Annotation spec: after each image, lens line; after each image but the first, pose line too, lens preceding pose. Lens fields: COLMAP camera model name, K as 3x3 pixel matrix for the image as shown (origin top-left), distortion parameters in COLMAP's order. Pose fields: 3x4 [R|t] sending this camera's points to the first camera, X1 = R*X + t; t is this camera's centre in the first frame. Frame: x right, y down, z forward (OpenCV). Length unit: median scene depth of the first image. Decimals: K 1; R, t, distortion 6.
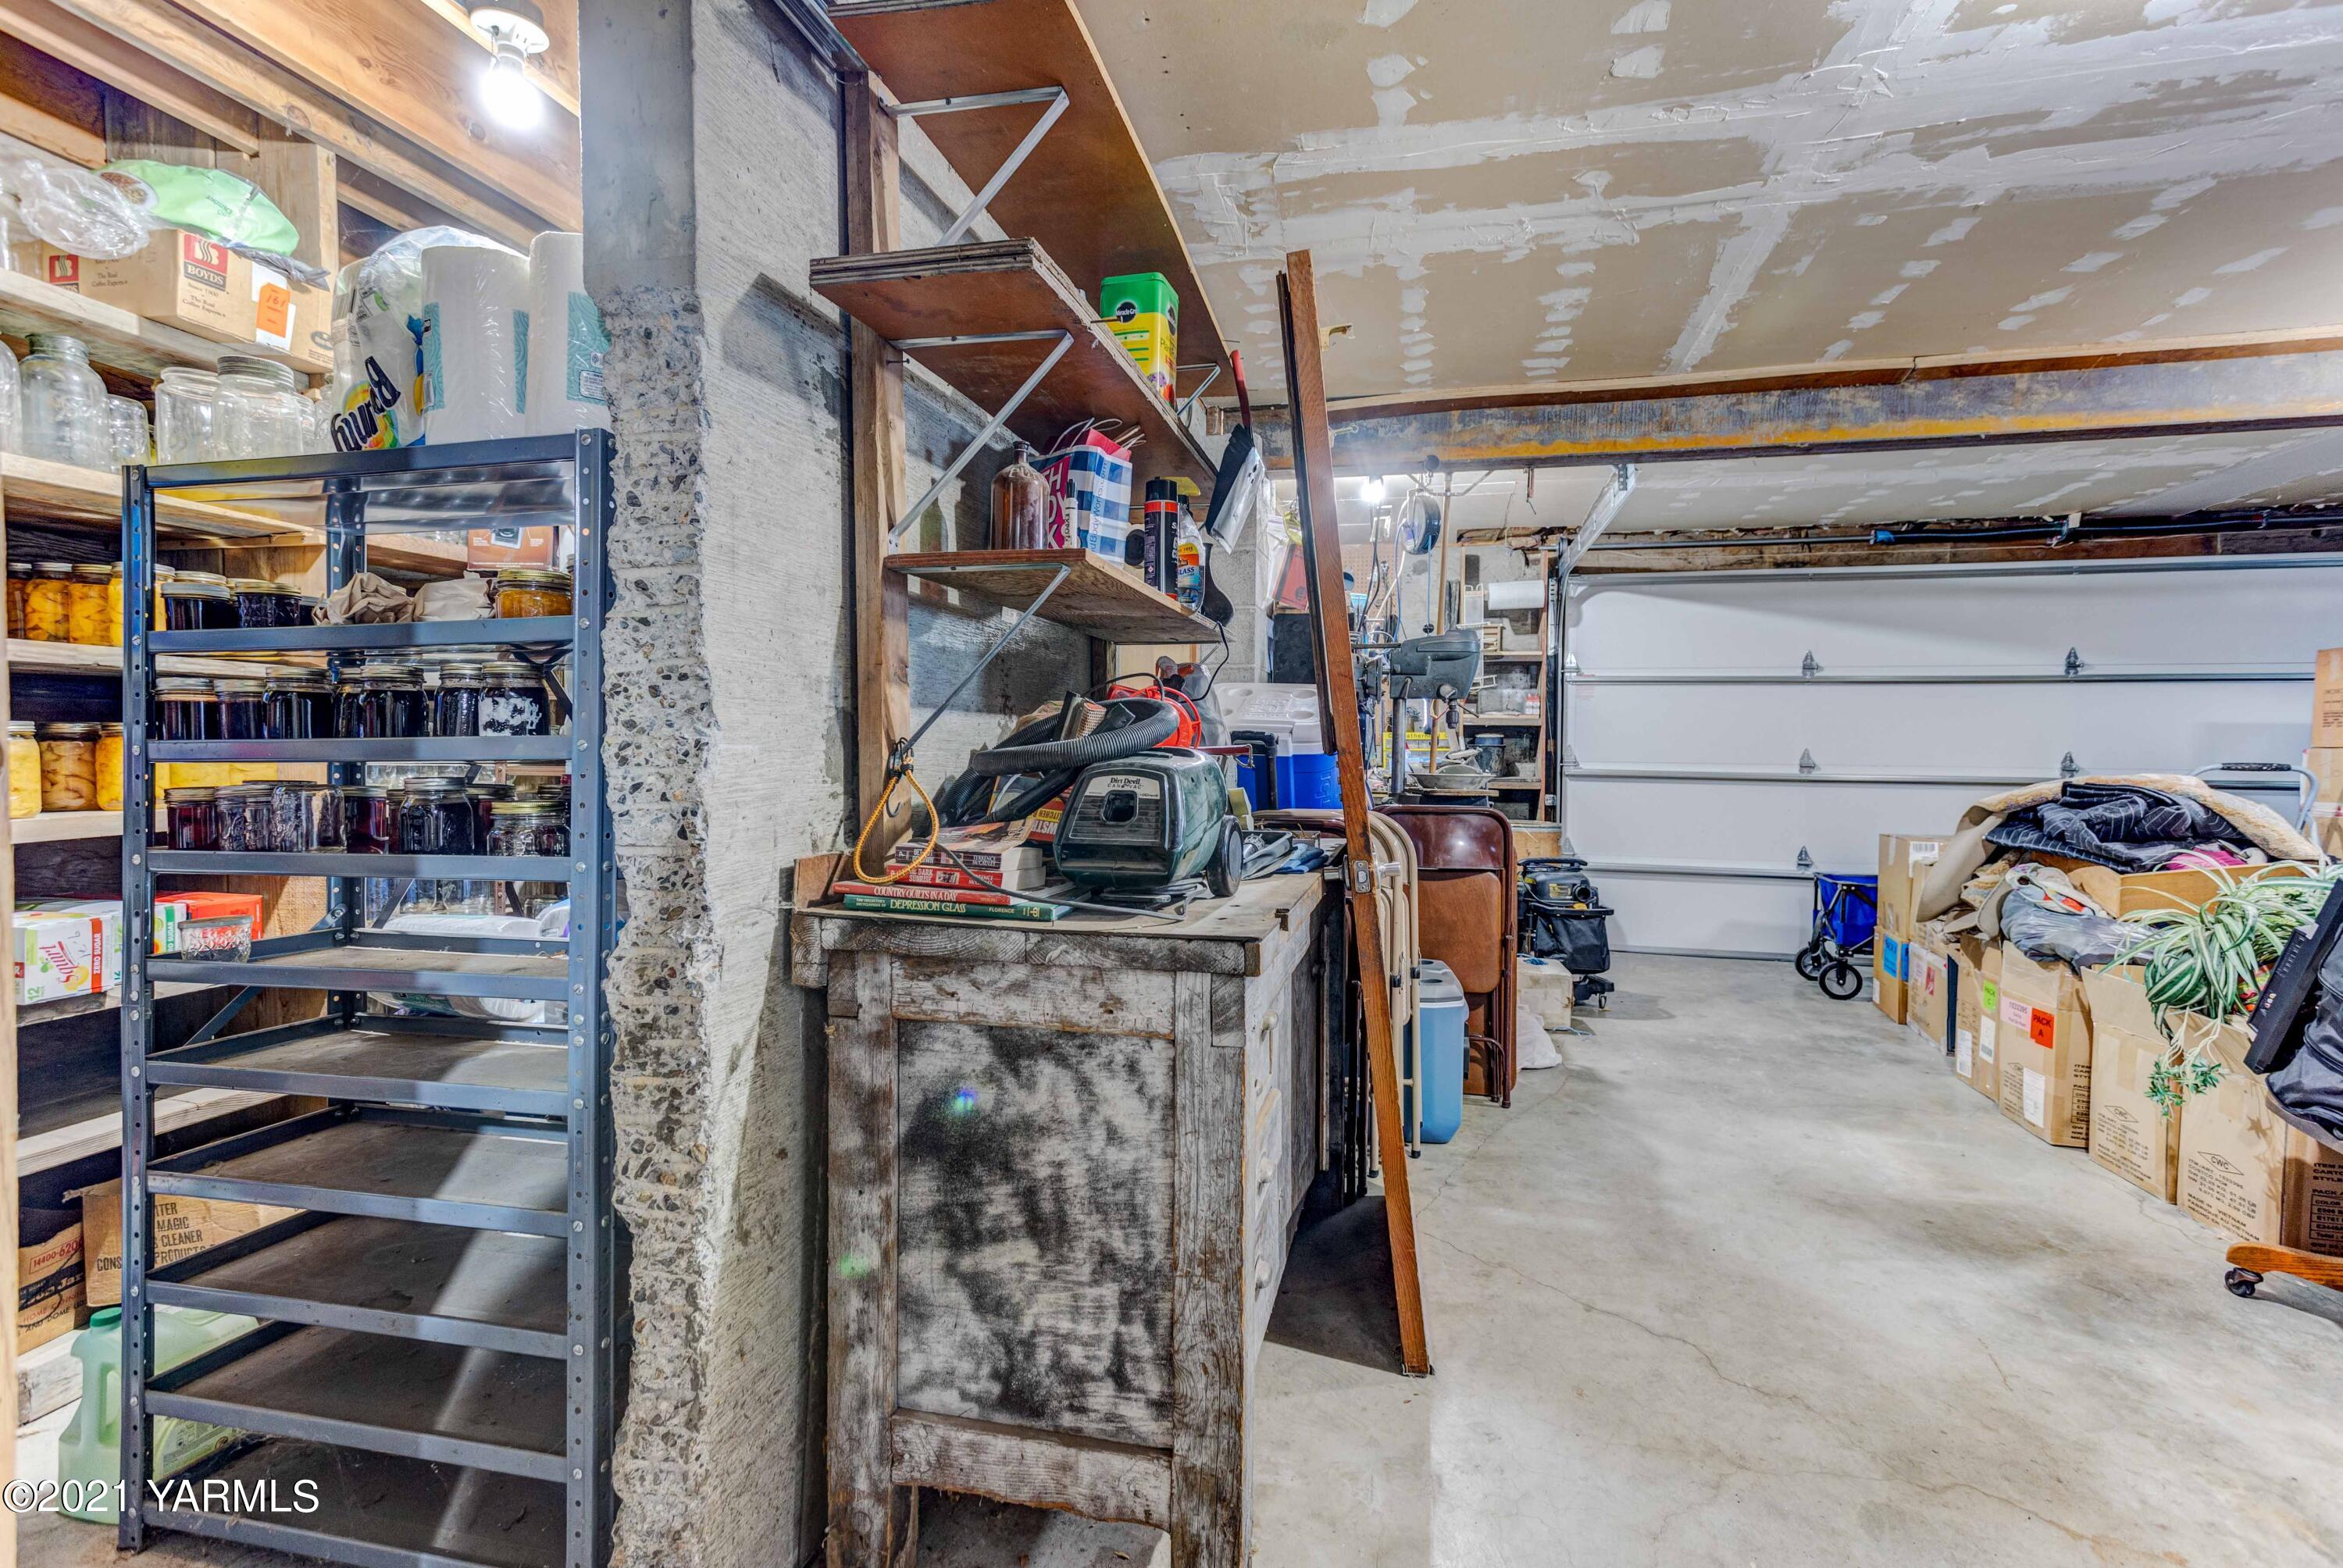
lens RADIAL K [[1101.5, 0, 1169.7], [0, 1101.5, 777.1], [0, 0, 1]] dist [0.024081, 0.001598]
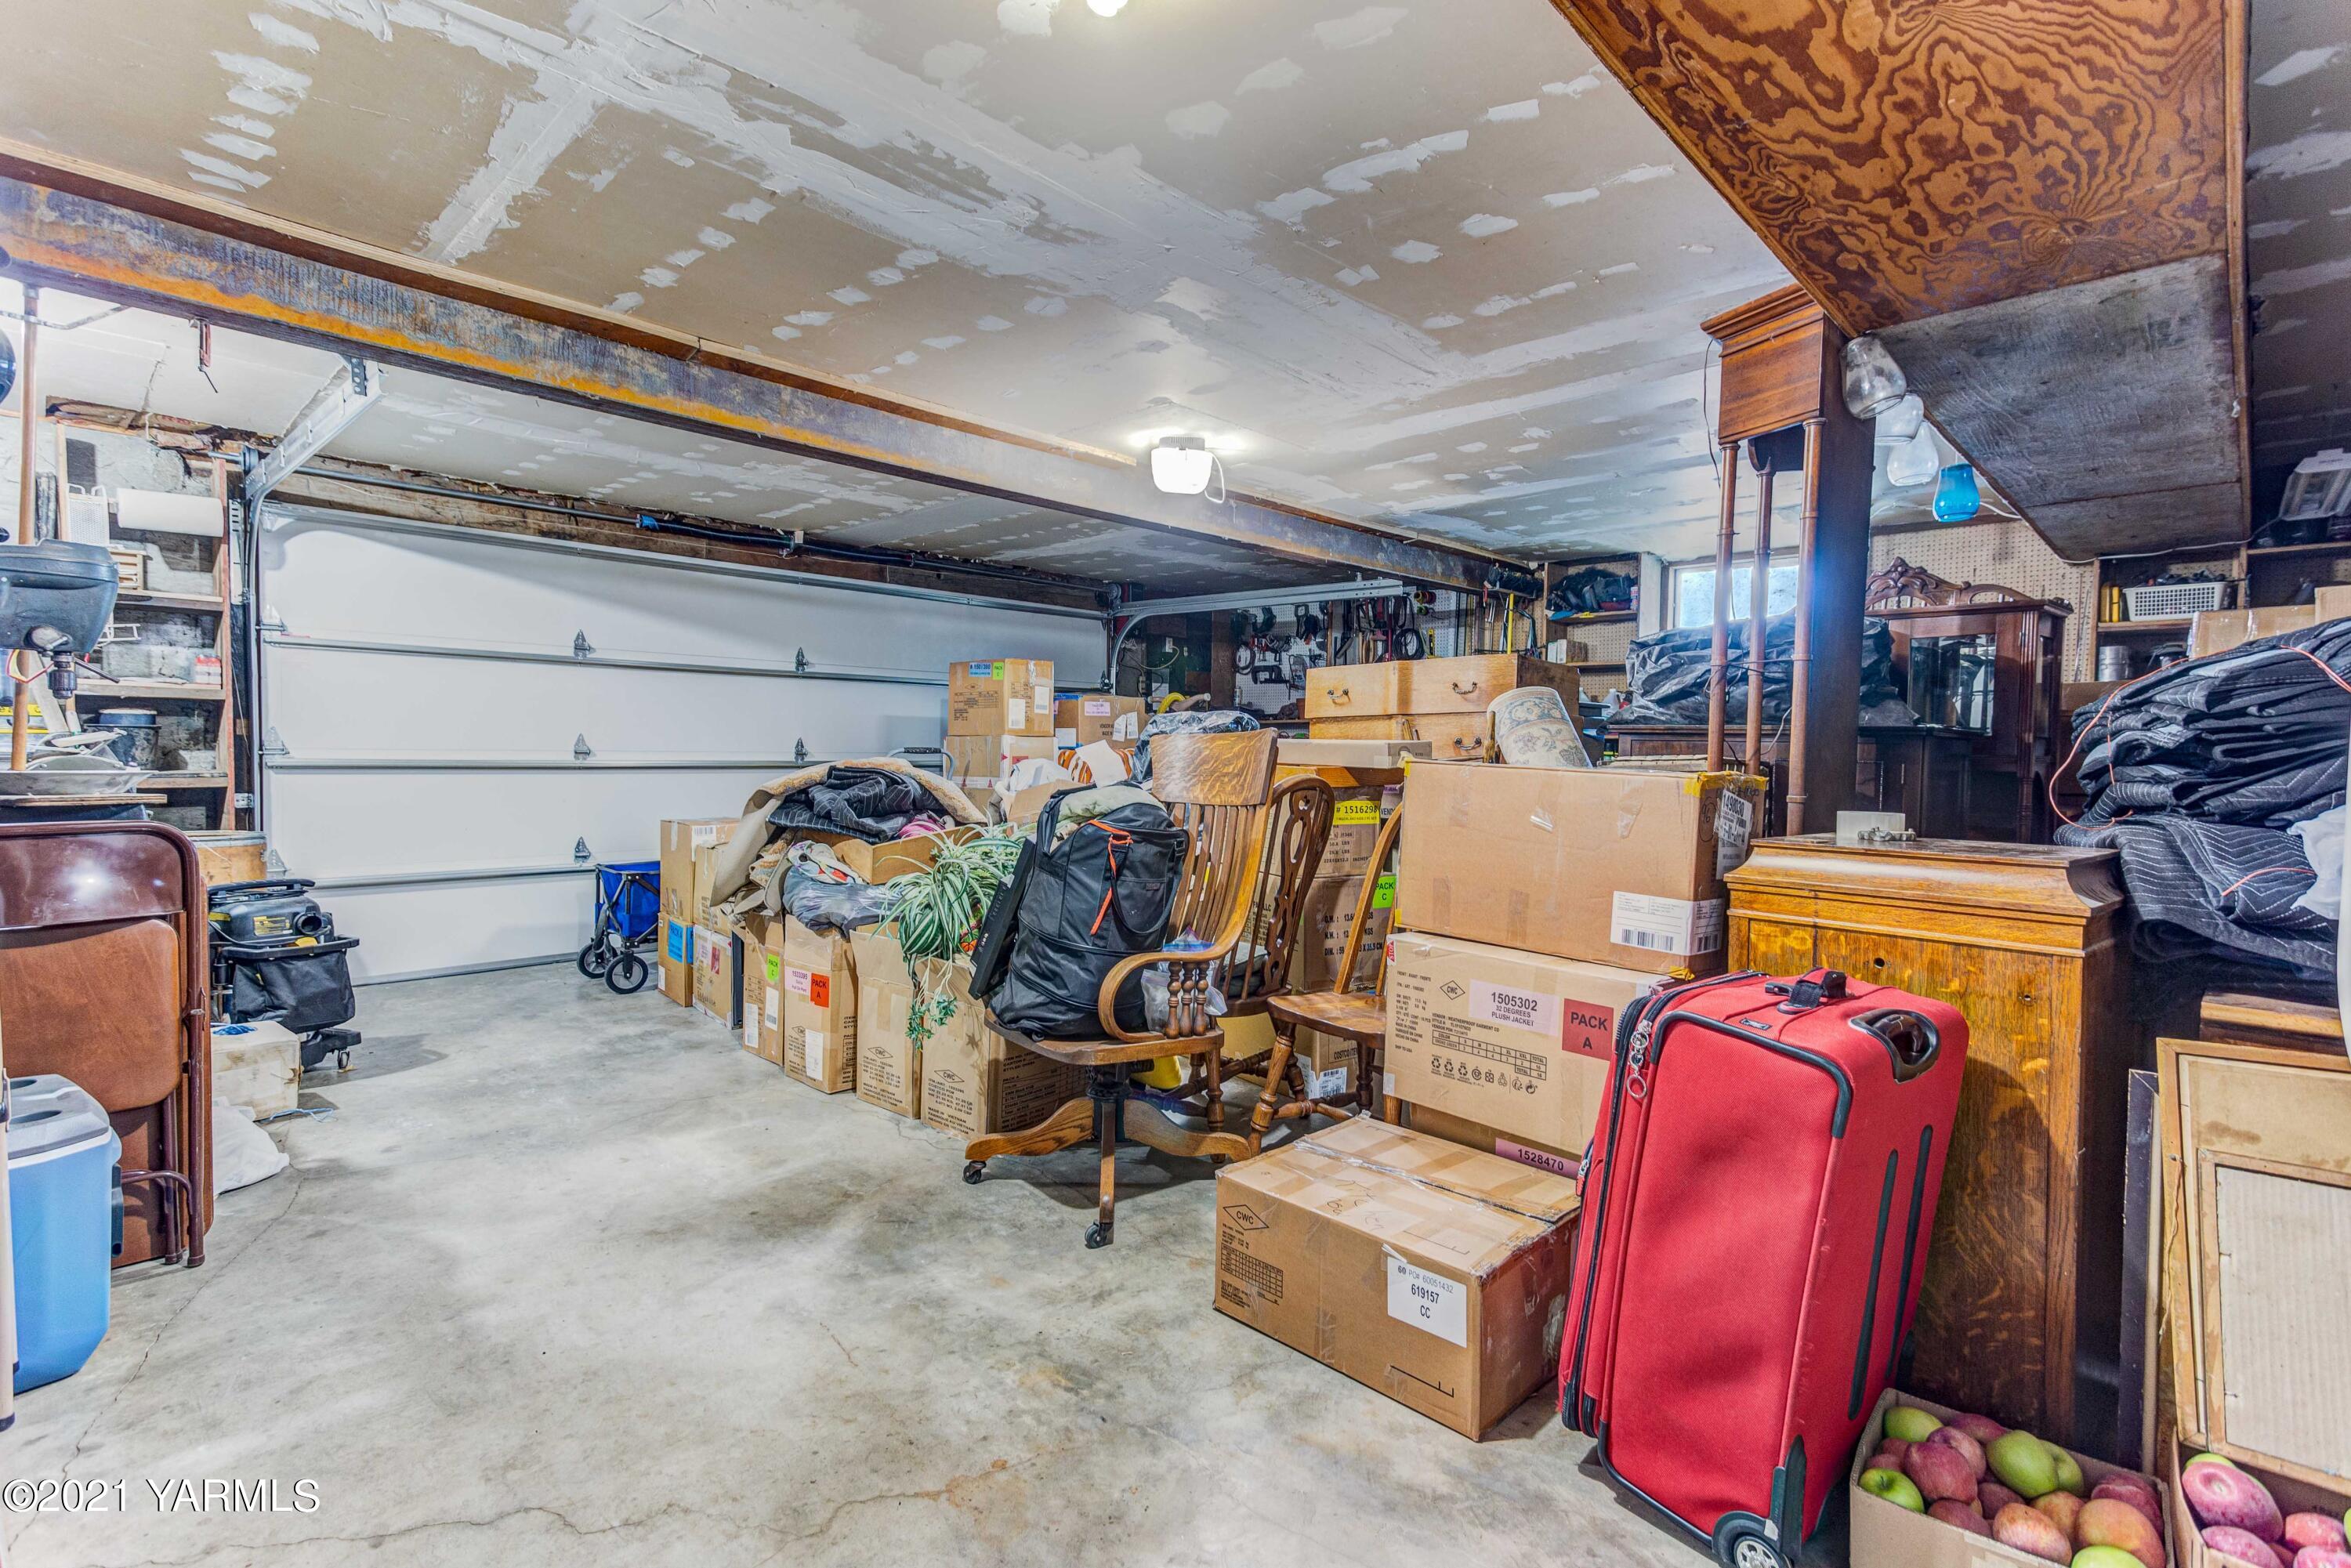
lens RADIAL K [[1105.3, 0, 1173.7], [0, 1105.3, 777.1], [0, 0, 1]] dist [0.024081, 0.001598]
pose [[0.508224, -0.028011, 0.860769, 0.021226], [0.015837, 0.999606, 0.023178, -0.004329], [-0.861079, 0.001852, 0.508467, 0.130201]]
